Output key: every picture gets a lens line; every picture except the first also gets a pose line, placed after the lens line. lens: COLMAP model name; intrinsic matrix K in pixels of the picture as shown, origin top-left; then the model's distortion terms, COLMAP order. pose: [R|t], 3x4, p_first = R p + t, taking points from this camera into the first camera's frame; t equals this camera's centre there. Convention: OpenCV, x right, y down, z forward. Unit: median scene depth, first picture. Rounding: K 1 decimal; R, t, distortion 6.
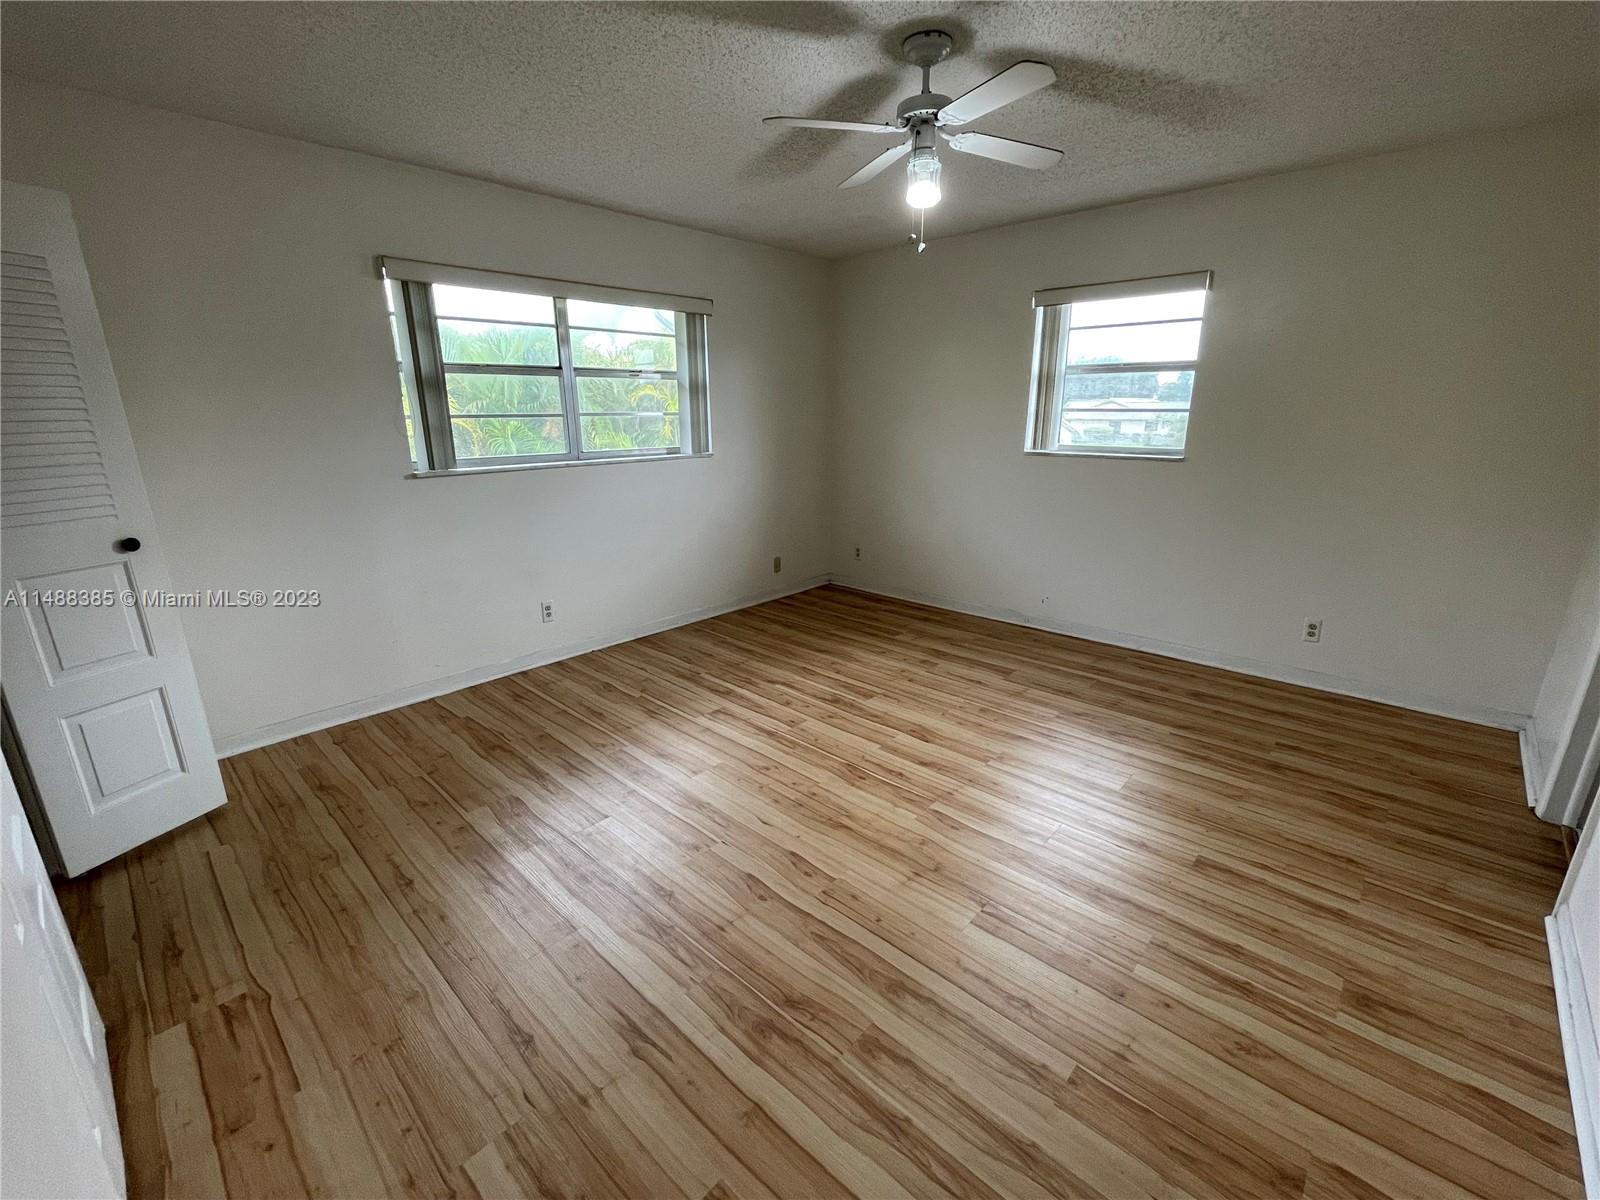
lens RADIAL K [[646.2, 0, 793.0], [0, 646.2, 599.5], [0, 0, 1]] dist [-0.000003, 0.000001]
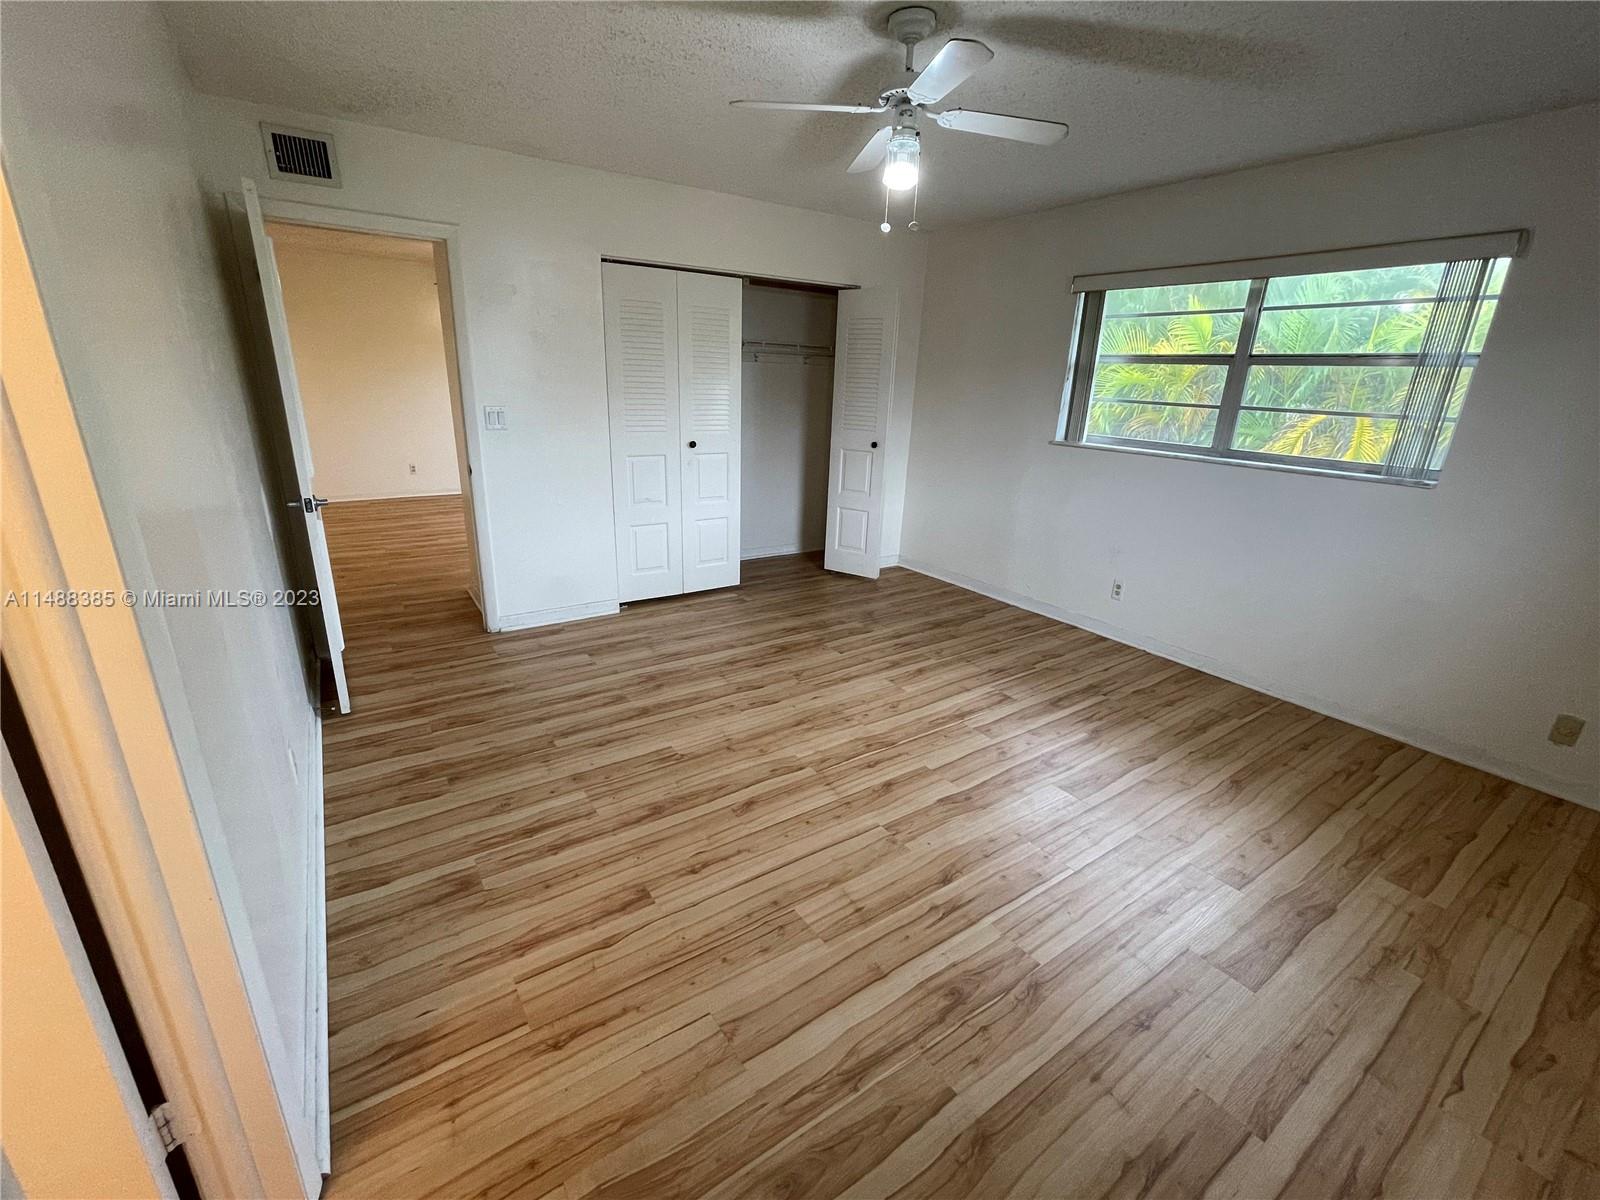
lens RADIAL K [[648.0, 0, 805.6], [0, 648.0, 600.8], [0, 0, 1]] dist [-0.017456, -0.000053]
pose [[-0.173527, 0.321893, -0.930738, 0.827620], [-0.310786, 0.878885, 0.361902, -0.225462], [0.934505, 0.352060, -0.052470, 0.708740]]
